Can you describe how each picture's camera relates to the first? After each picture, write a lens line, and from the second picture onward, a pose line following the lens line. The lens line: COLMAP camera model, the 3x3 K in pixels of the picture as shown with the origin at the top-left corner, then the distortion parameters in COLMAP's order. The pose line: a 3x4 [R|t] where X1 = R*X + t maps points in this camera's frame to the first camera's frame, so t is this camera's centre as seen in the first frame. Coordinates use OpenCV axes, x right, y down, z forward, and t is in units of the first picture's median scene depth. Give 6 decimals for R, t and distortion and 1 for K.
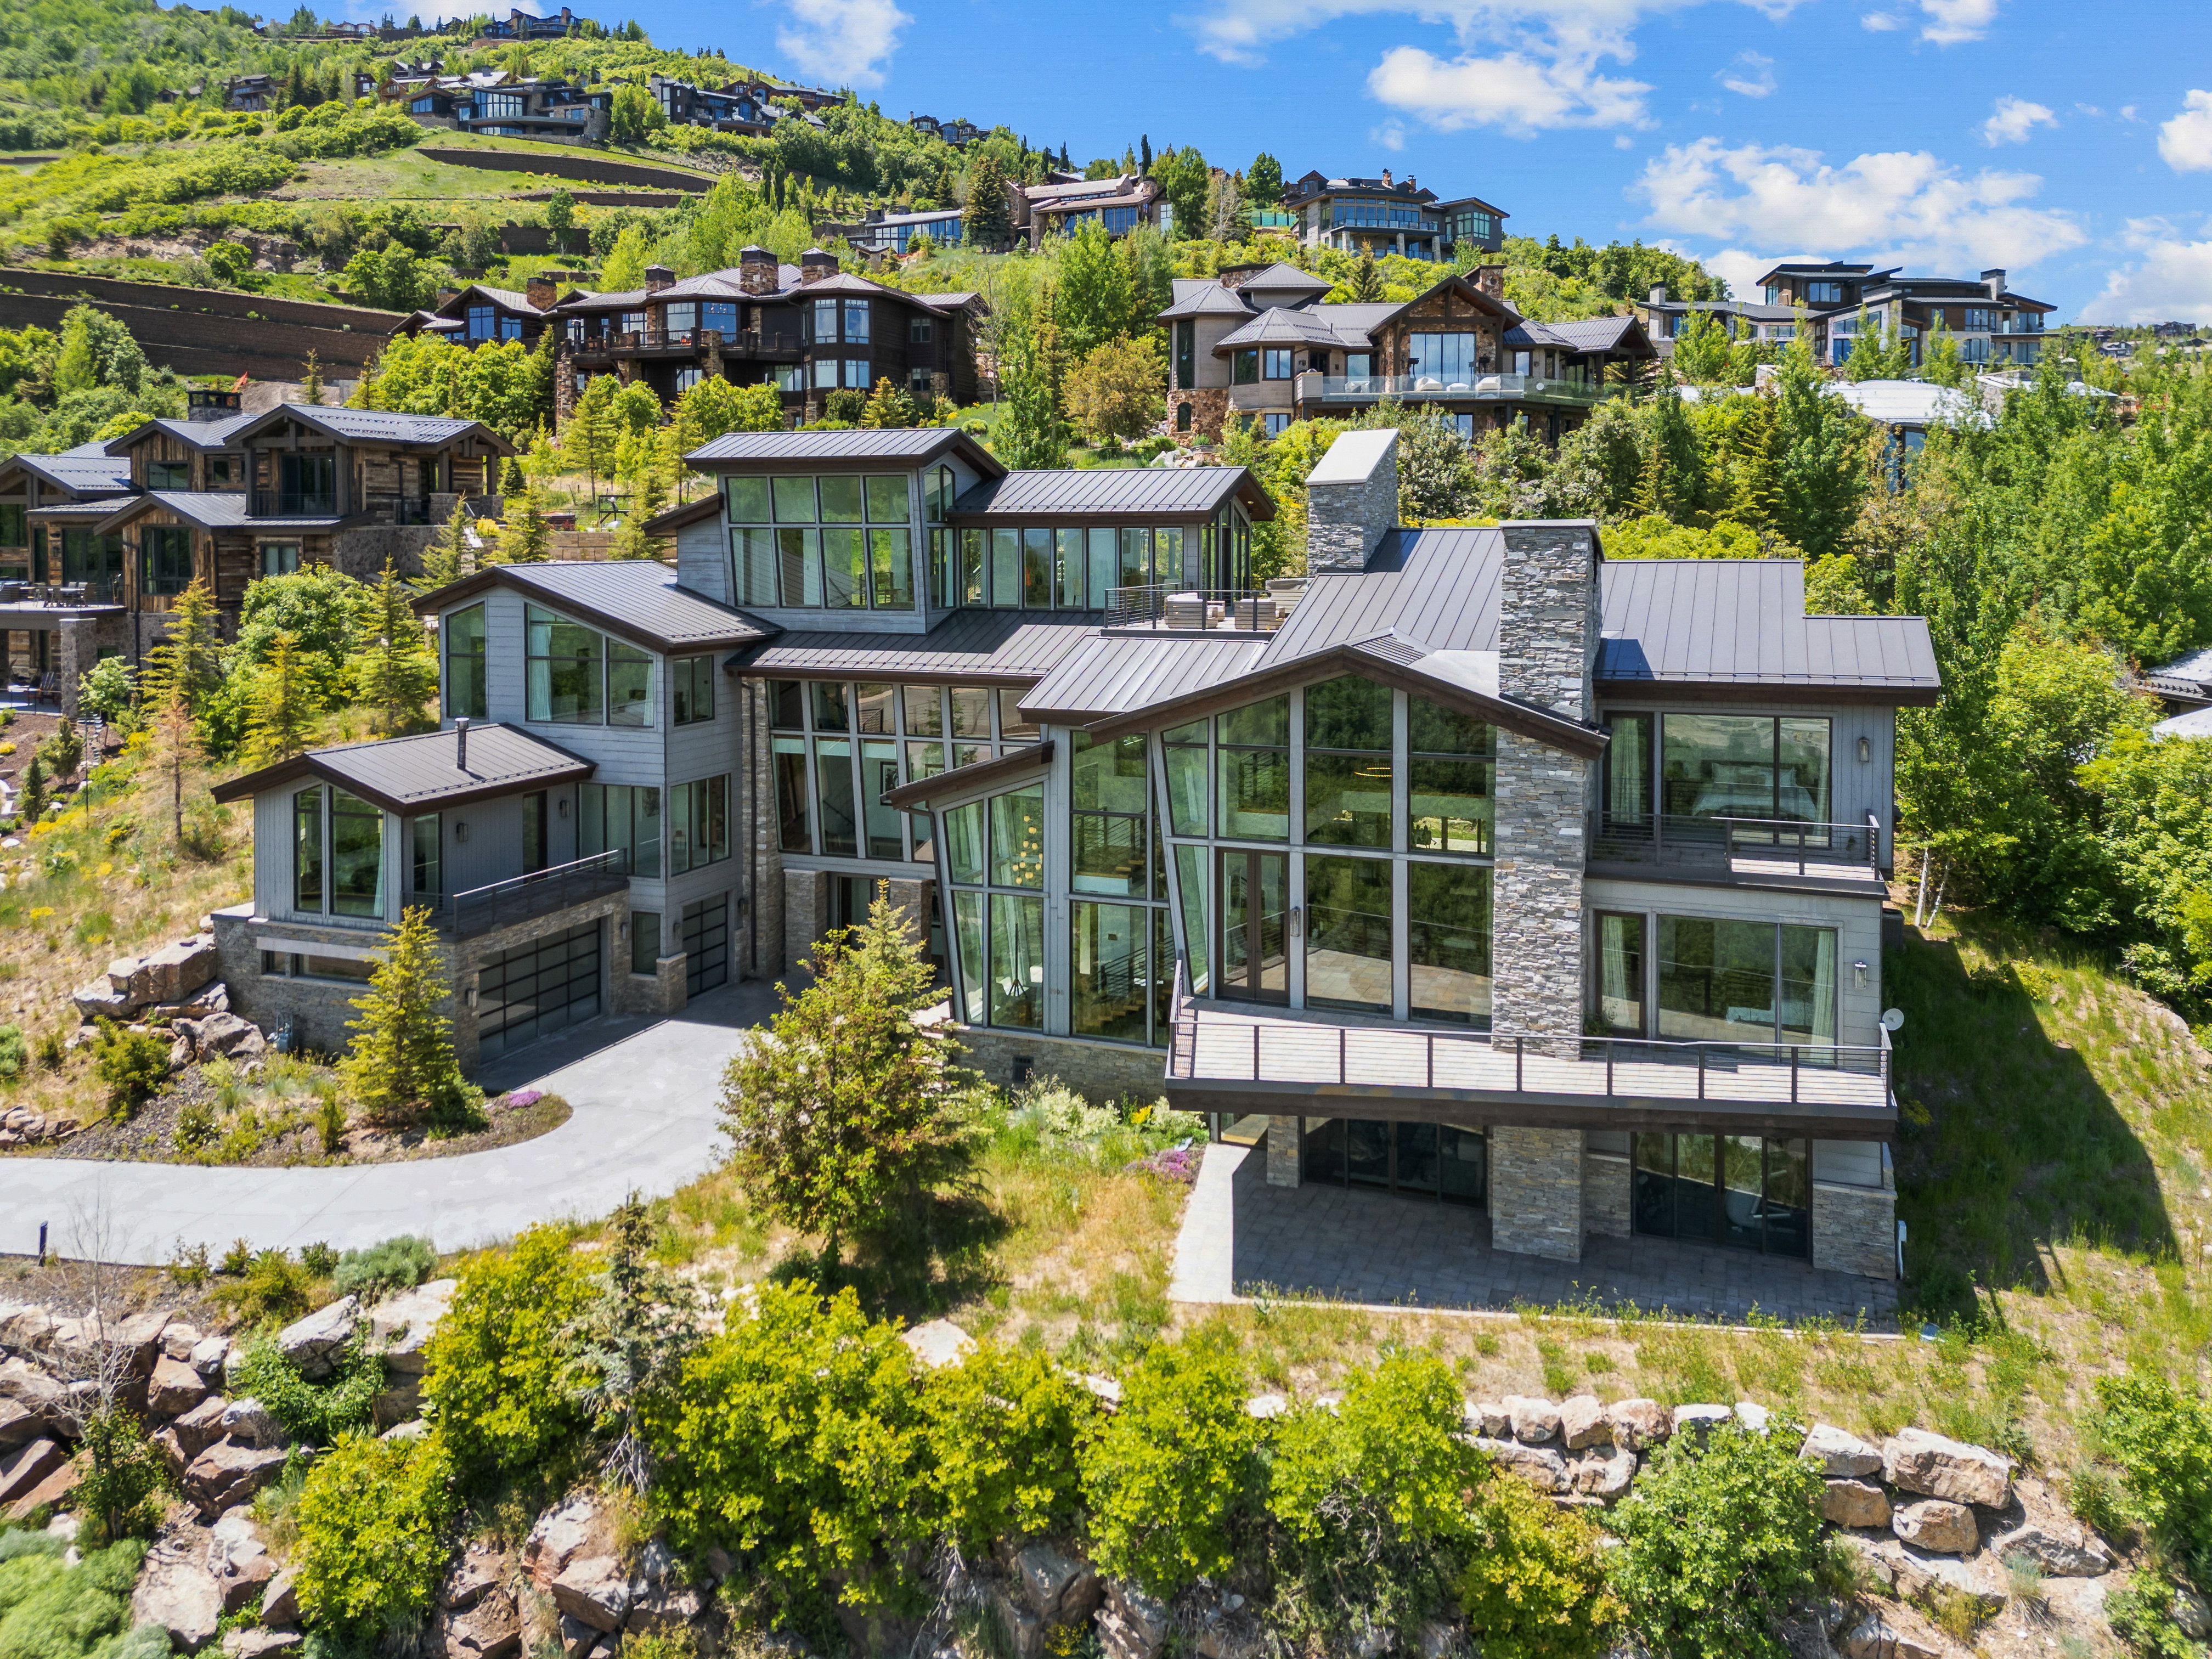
lens RADIAL K [[1628.4, 0, 1109.6], [0, 1628.4, 578.4], [0, 0, 1]] dist [0.051534, -0.038250]
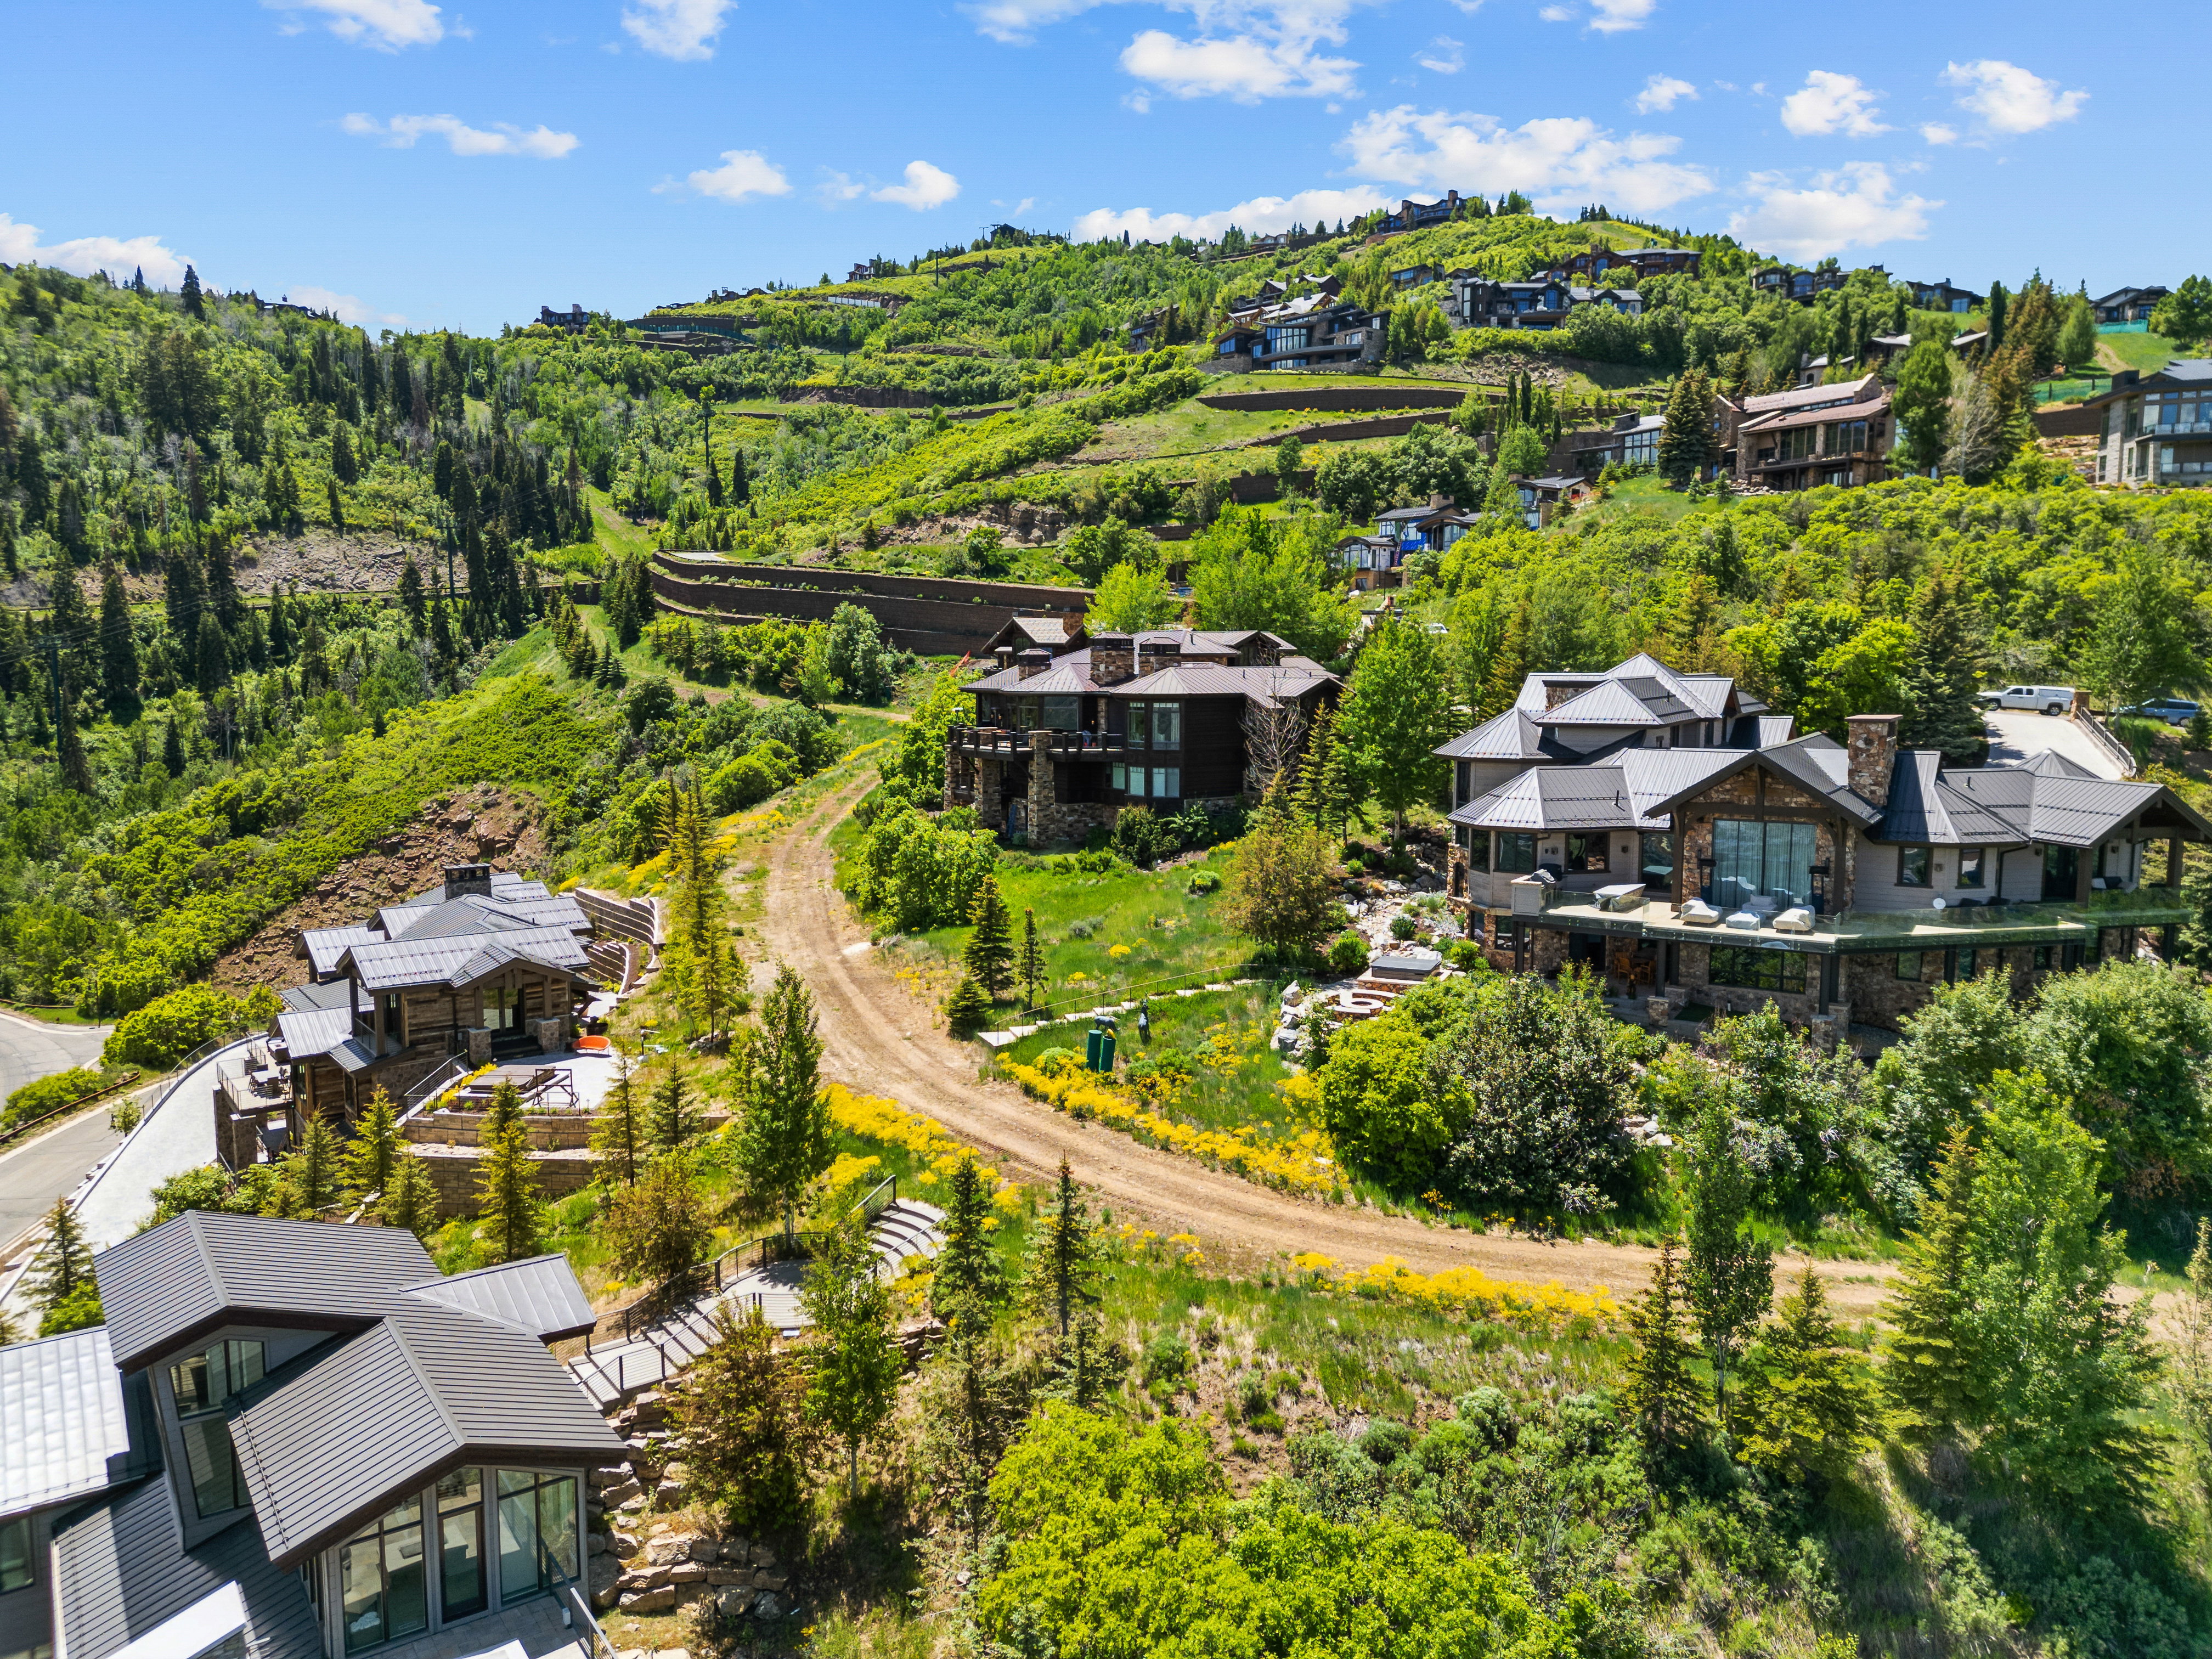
lens RADIAL K [[1540.8, 0, 1106.0], [0, 1540.8, 829.5], [0, 0, 1]] dist [0.085131, -0.088741]
pose [[0.833492, 0.063352, -0.548888, 0.690146], [-0.018869, 0.996089, 0.086314, -0.414764], [0.552210, -0.061585, 0.831428, 0.632687]]
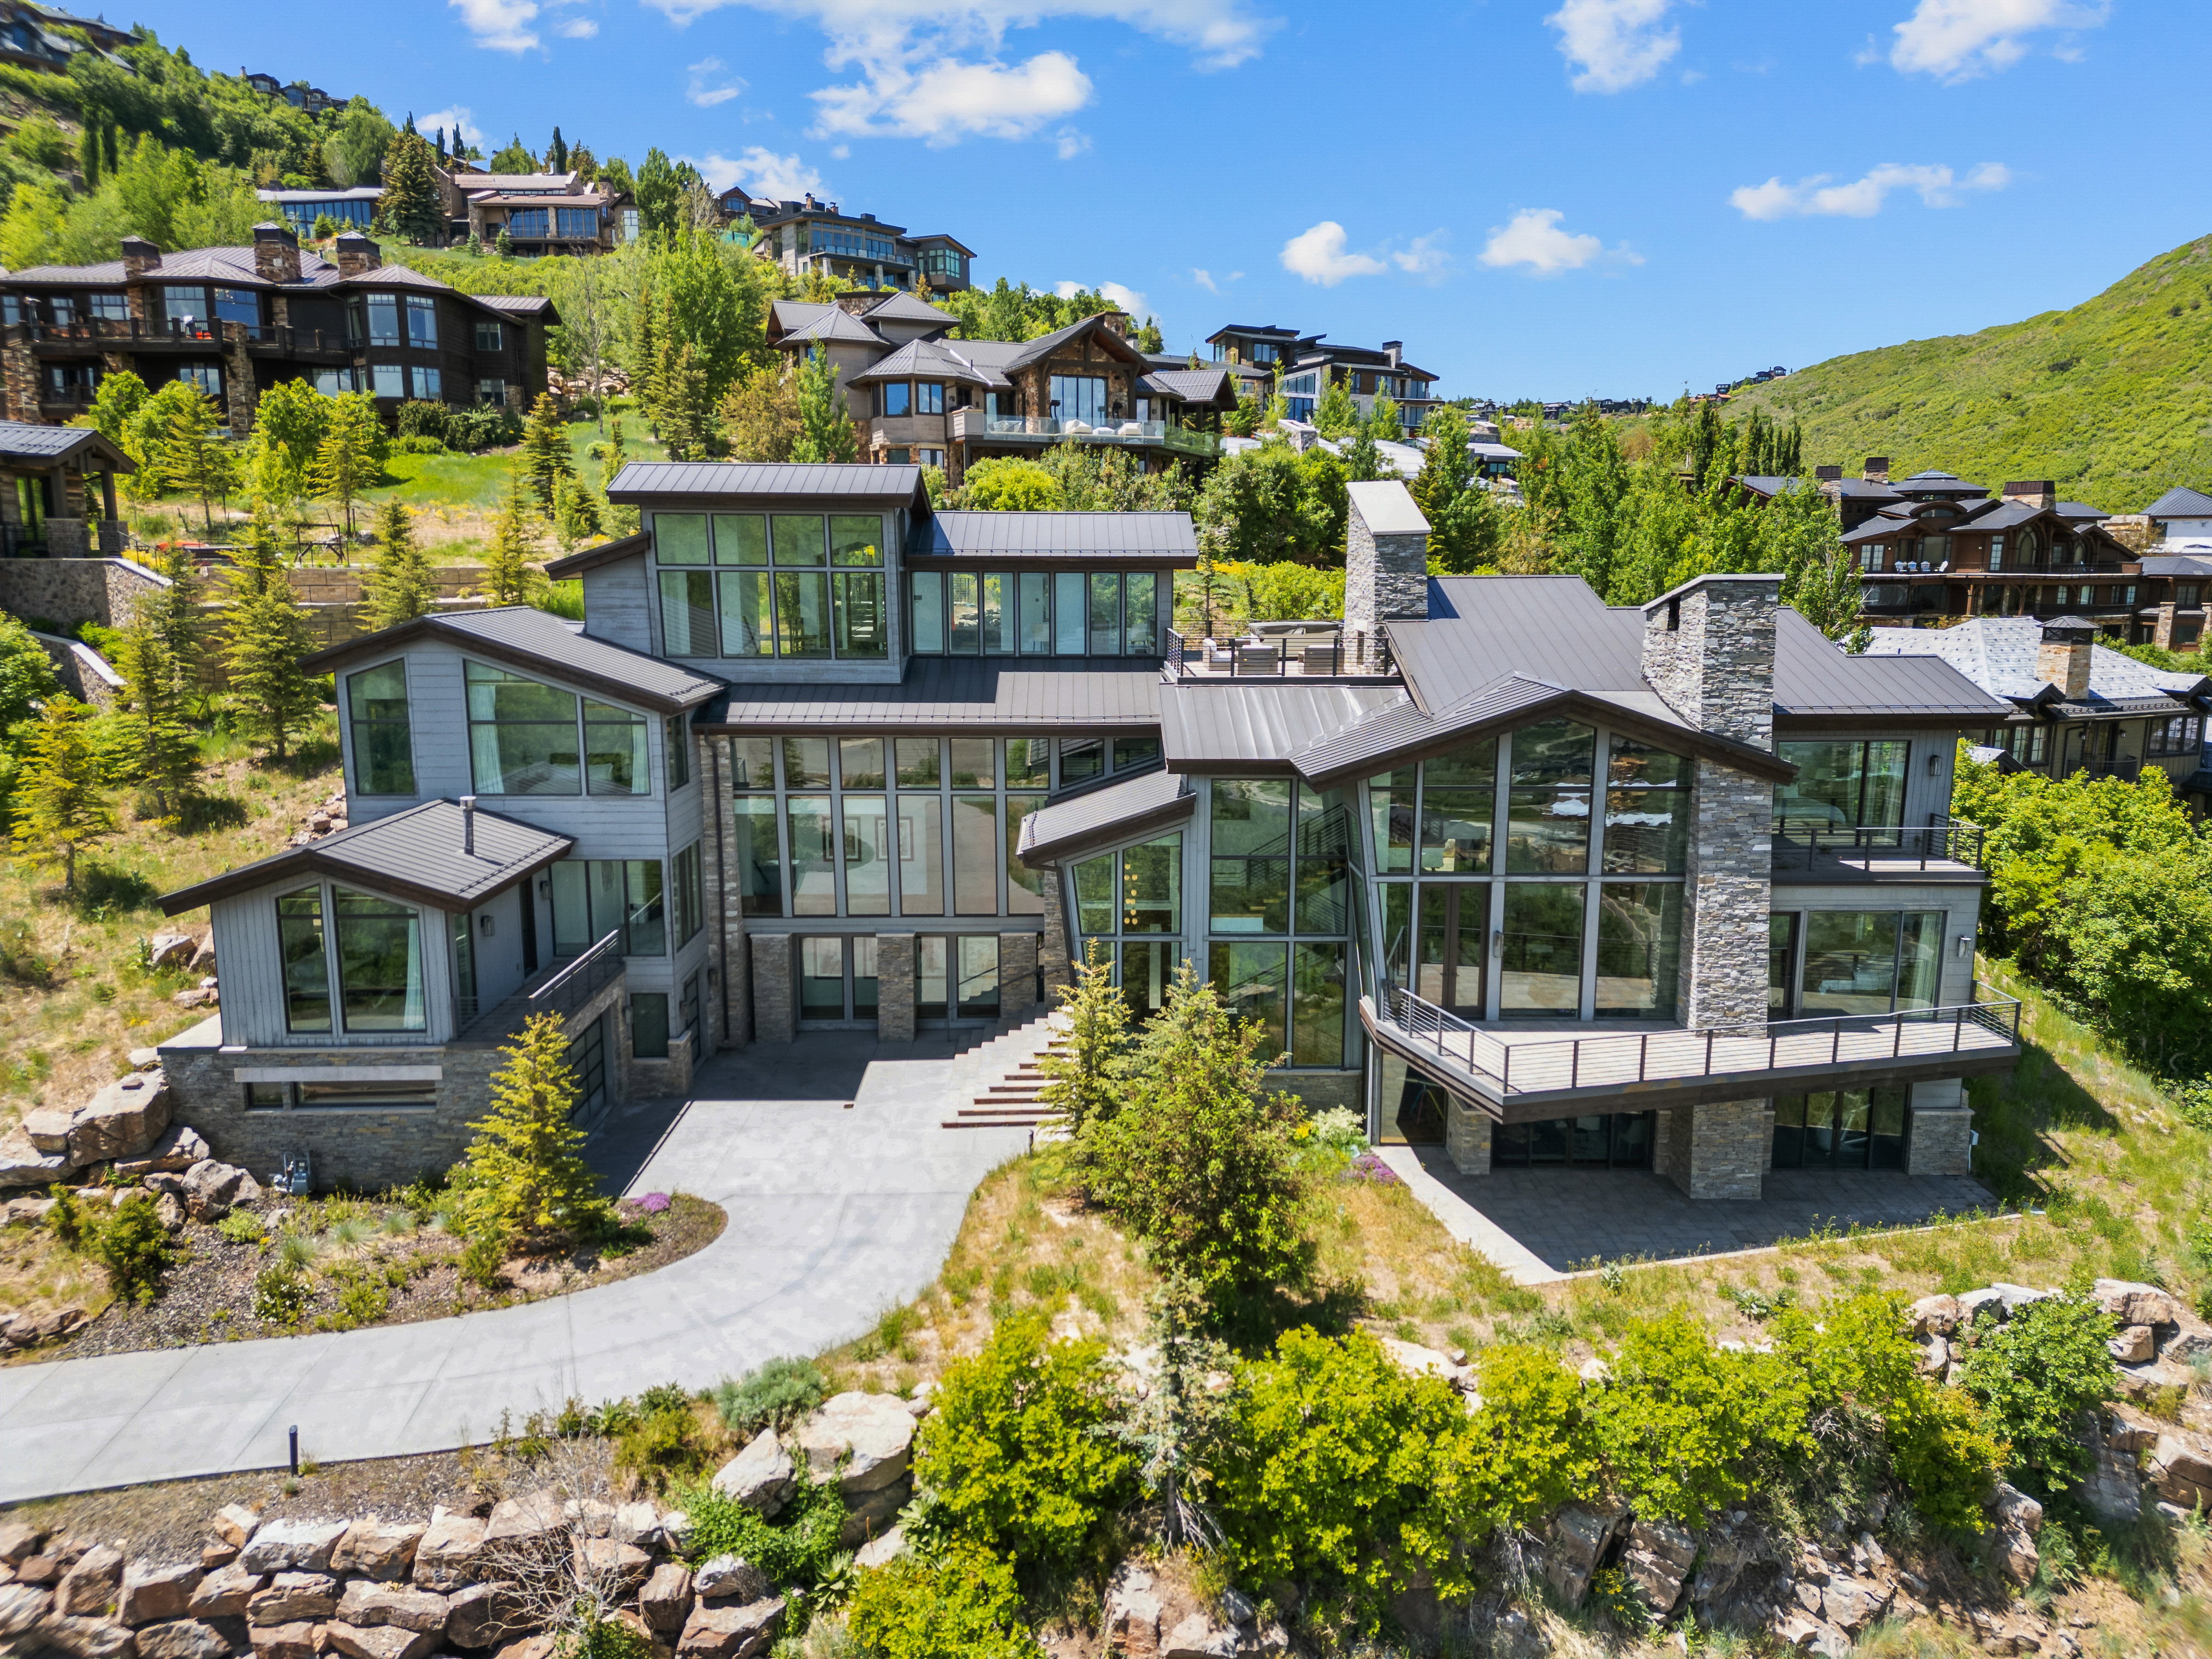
lens RADIAL K [[1540.8, 0, 1106.0], [0, 1540.8, 829.5], [0, 0, 1]] dist [0.085131, -0.088741]
pose [[0.924102, -0.059909, 0.377420, -0.352565], [0.005951, 0.989771, 0.142540, -0.011497], [-0.382099, -0.129476, 0.915006, 0.104221]]
